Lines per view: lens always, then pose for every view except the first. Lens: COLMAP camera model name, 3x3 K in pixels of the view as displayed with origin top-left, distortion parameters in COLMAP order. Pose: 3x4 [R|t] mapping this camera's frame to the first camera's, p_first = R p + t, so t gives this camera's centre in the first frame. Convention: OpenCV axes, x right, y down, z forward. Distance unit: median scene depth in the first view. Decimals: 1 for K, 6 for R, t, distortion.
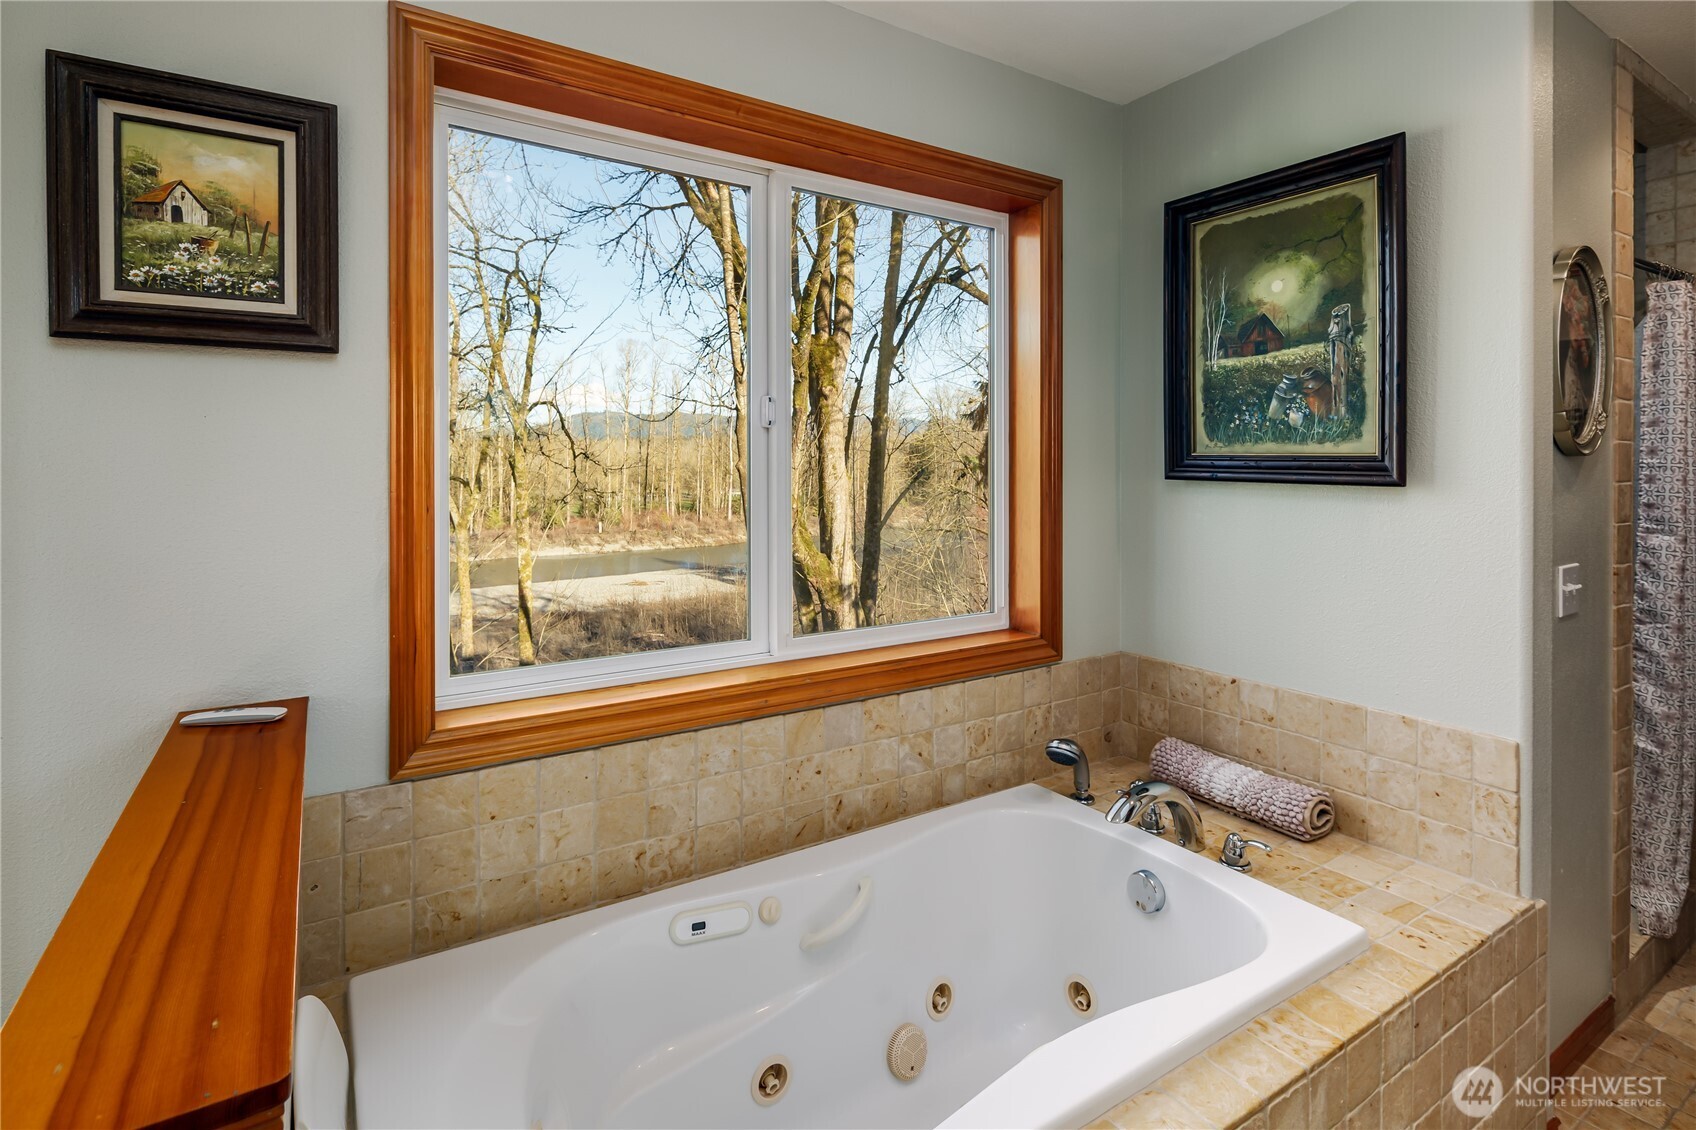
lens RADIAL K [[845.0, 0, 850.8], [0, 845.0, 467.6], [0, 0, 1]] dist [0.001211, -0.001158]
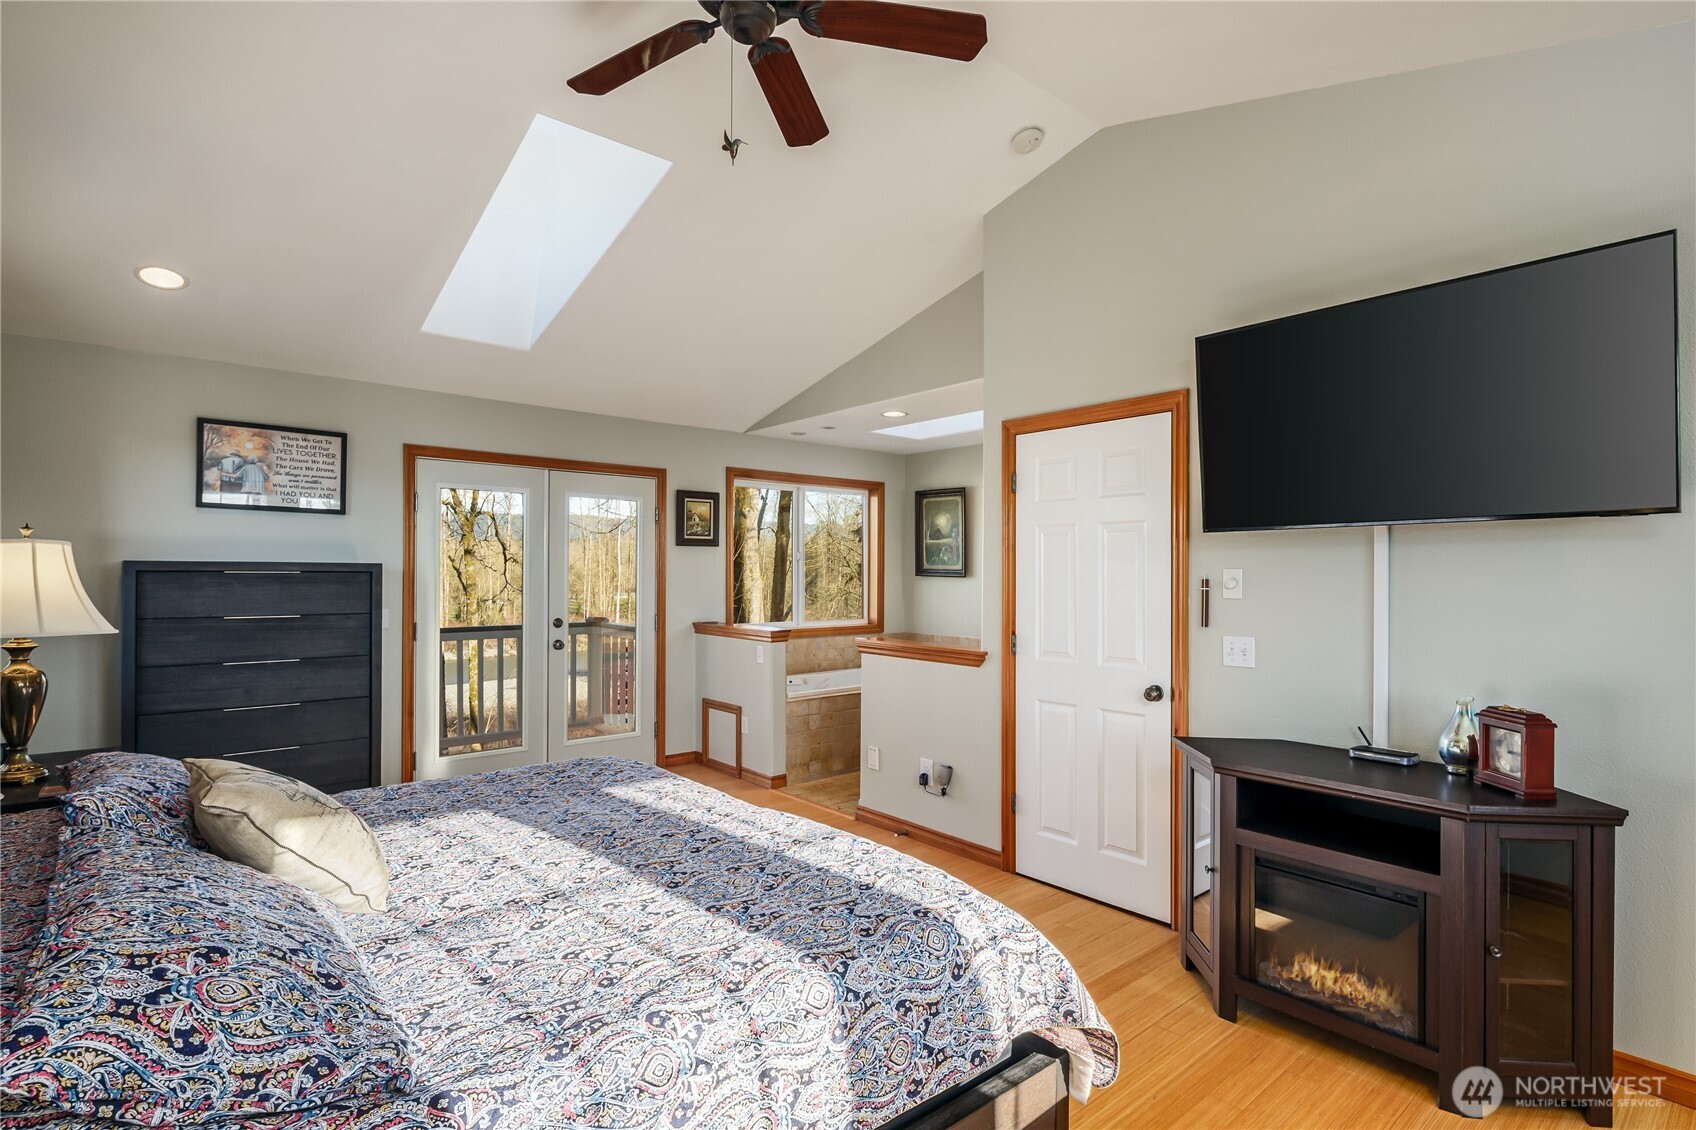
lens RADIAL K [[845.0, 0, 853.7], [0, 845.0, 571.7], [0, 0, 1]] dist [0.001211, -0.001158]
pose [[0.990679, 0.005034, 0.136127, -0.320989], [-0.005032, 0.999987, -0.000361, 0.000035], [-0.136128, -0.000327, 0.990691, -2.313041]]
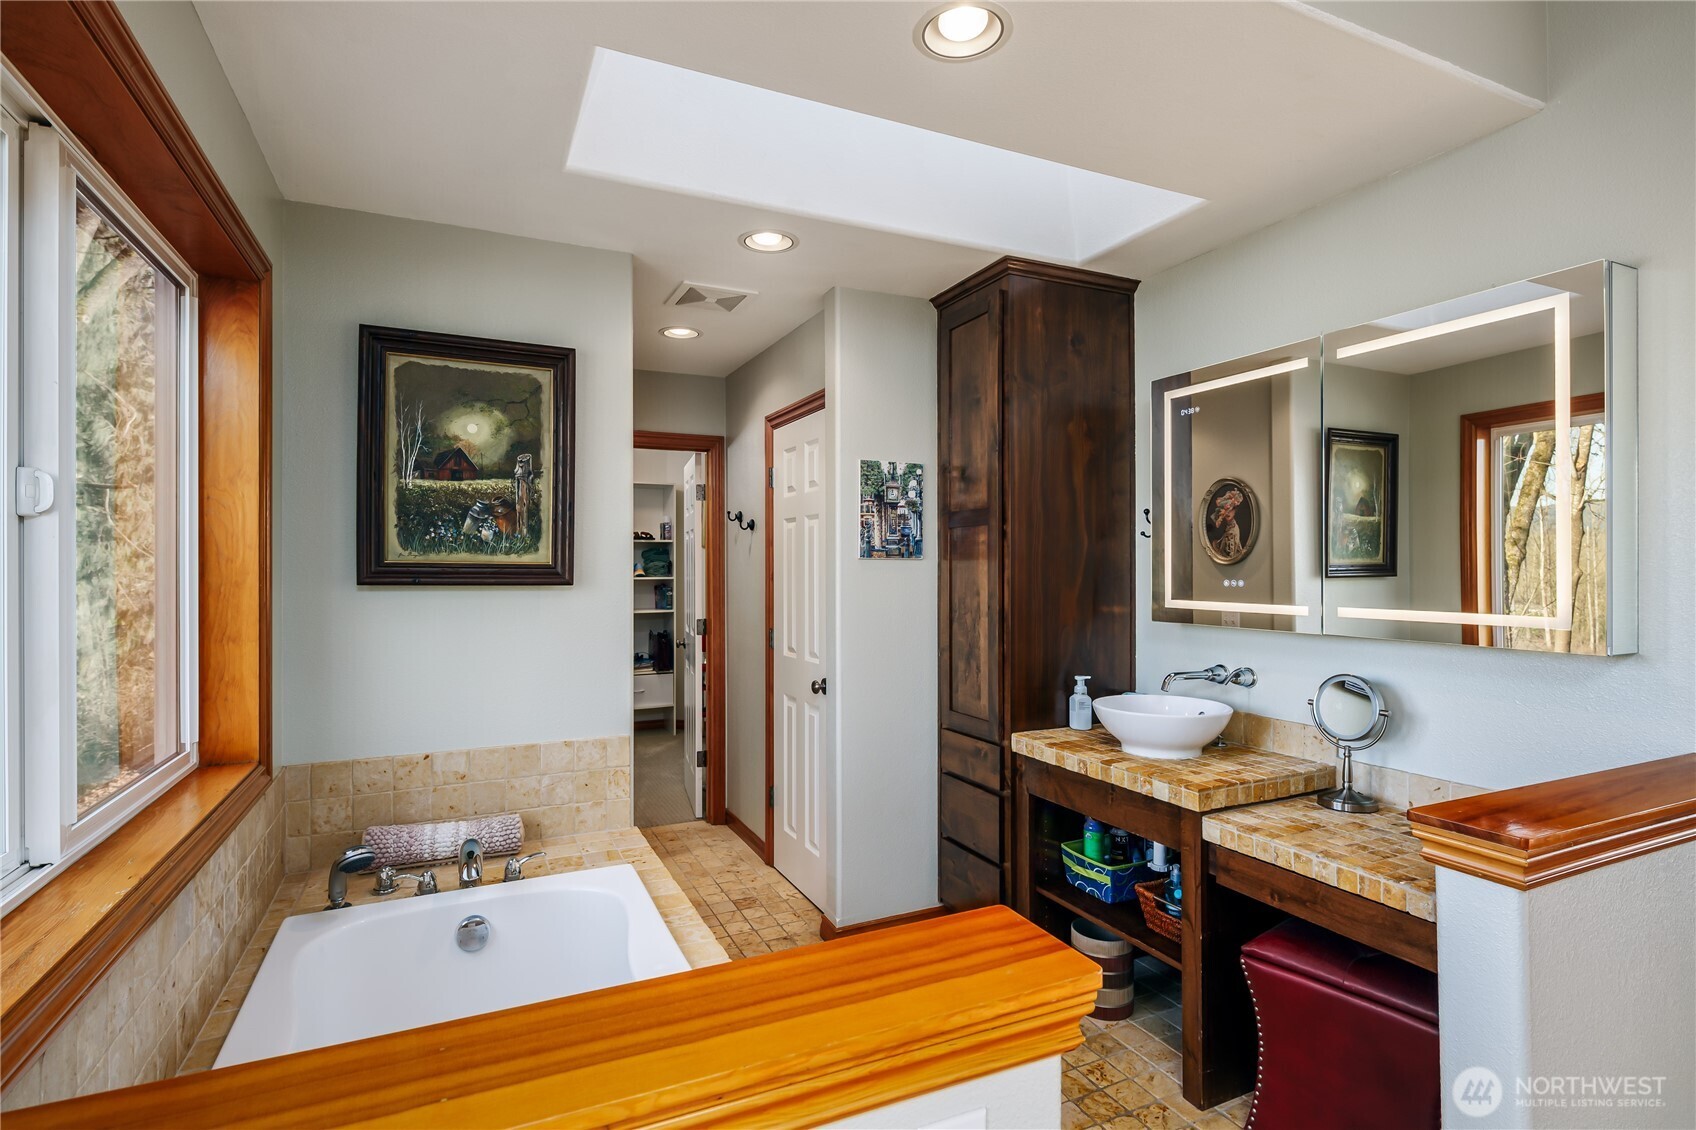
lens RADIAL K [[845.0, 0, 856.7], [0, 845.0, 564.3], [0, 0, 1]] dist [0.001211, -0.001158]
pose [[0.107281, 0.004615, 0.994218, -0.647021], [0.006983, 0.999961, -0.005395, -0.002182], [-0.994204, 0.007521, 0.107245, 0.285033]]
